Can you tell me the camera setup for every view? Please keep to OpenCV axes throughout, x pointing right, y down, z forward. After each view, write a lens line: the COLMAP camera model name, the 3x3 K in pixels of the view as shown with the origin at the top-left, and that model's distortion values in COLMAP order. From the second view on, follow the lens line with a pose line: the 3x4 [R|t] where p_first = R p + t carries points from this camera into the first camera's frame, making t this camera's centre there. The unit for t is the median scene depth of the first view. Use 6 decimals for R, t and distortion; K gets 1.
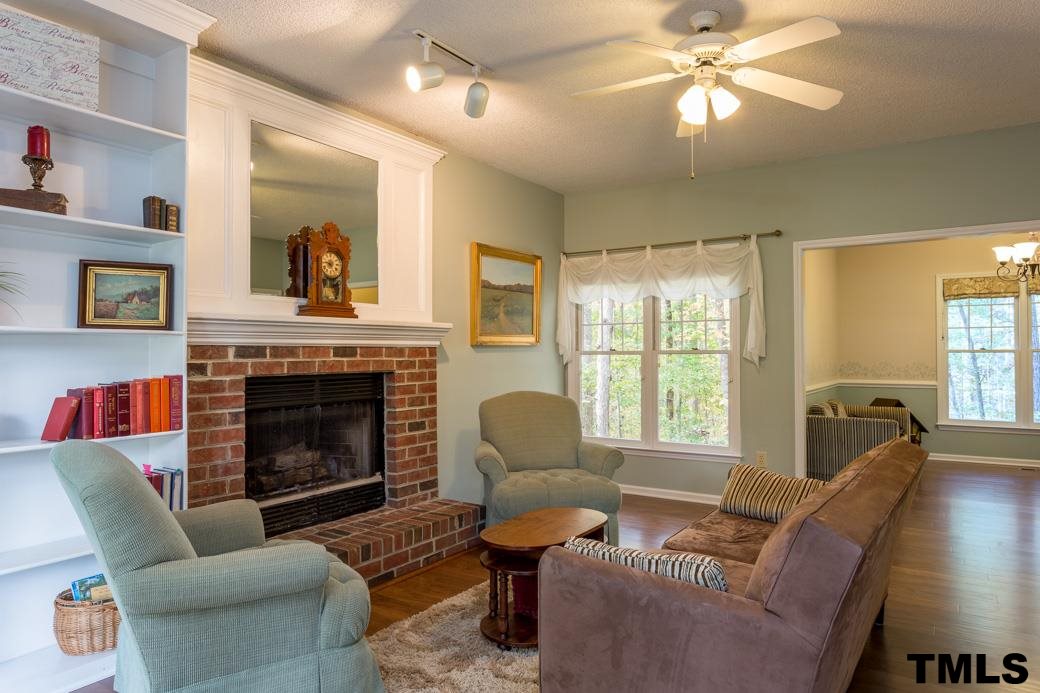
lens RADIAL K [[657.8, 0, 520.0], [0, 657.8, 343.0], [0, 0, 1]] dist [-0.000530, -0.000212]
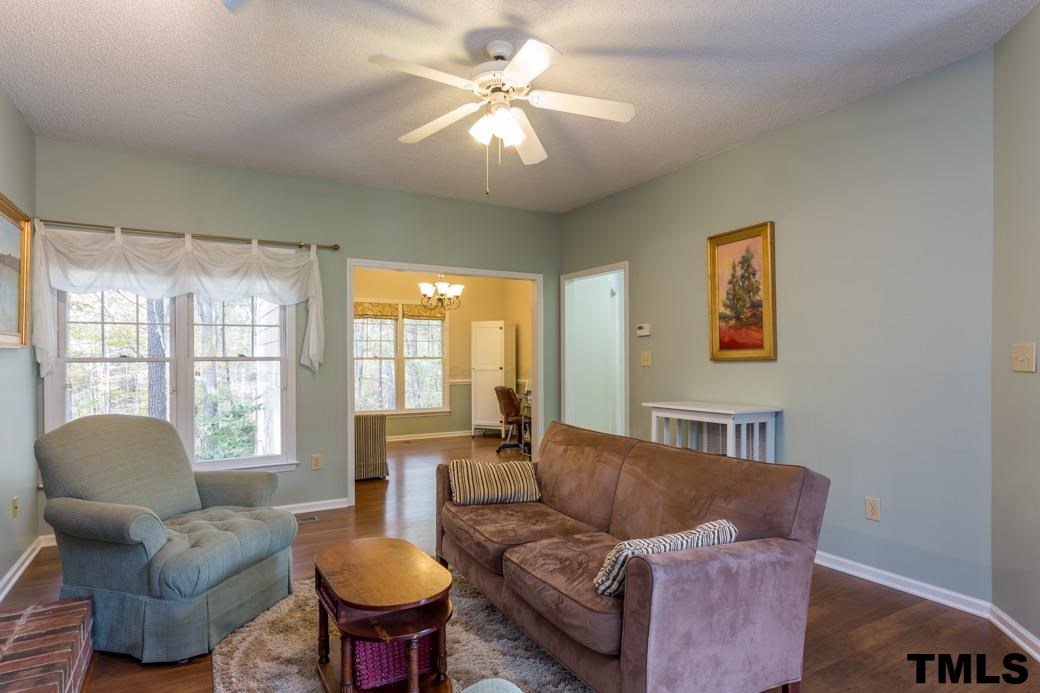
lens RADIAL K [[576.1, 0, 519.9], [0, 576.1, 354.0], [0, 0, 1]] dist [0.000396, 0.000374]
pose [[0.445288, 0.007502, 0.895356, -0.268525], [-0.011134, 0.999934, -0.002841, 0.004850], [-0.895318, -0.008704, 0.445342, 0.269829]]
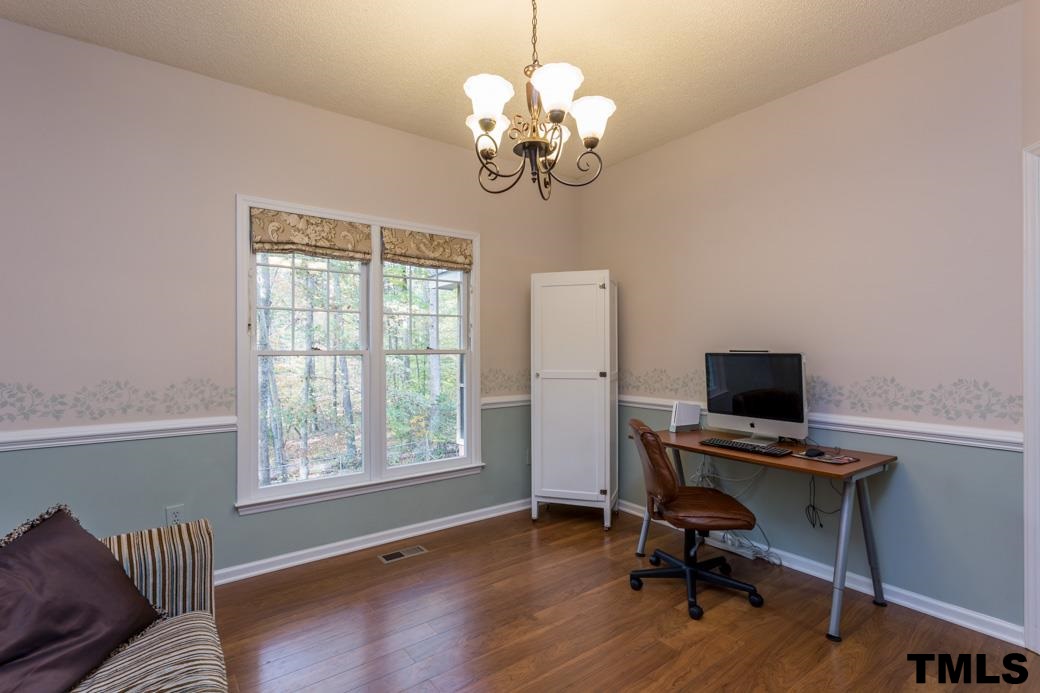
lens RADIAL K [[497.1, 0, 522.0], [0, 497.1, 351.0], [0, 0, 1]] dist [0.001124, -0.001077]
pose [[0.335654, 0.002290, 0.941983, 0.461879], [-0.010456, 0.999944, 0.001295, 0.010639], [-0.941927, -0.010284, 0.335659, 0.871919]]
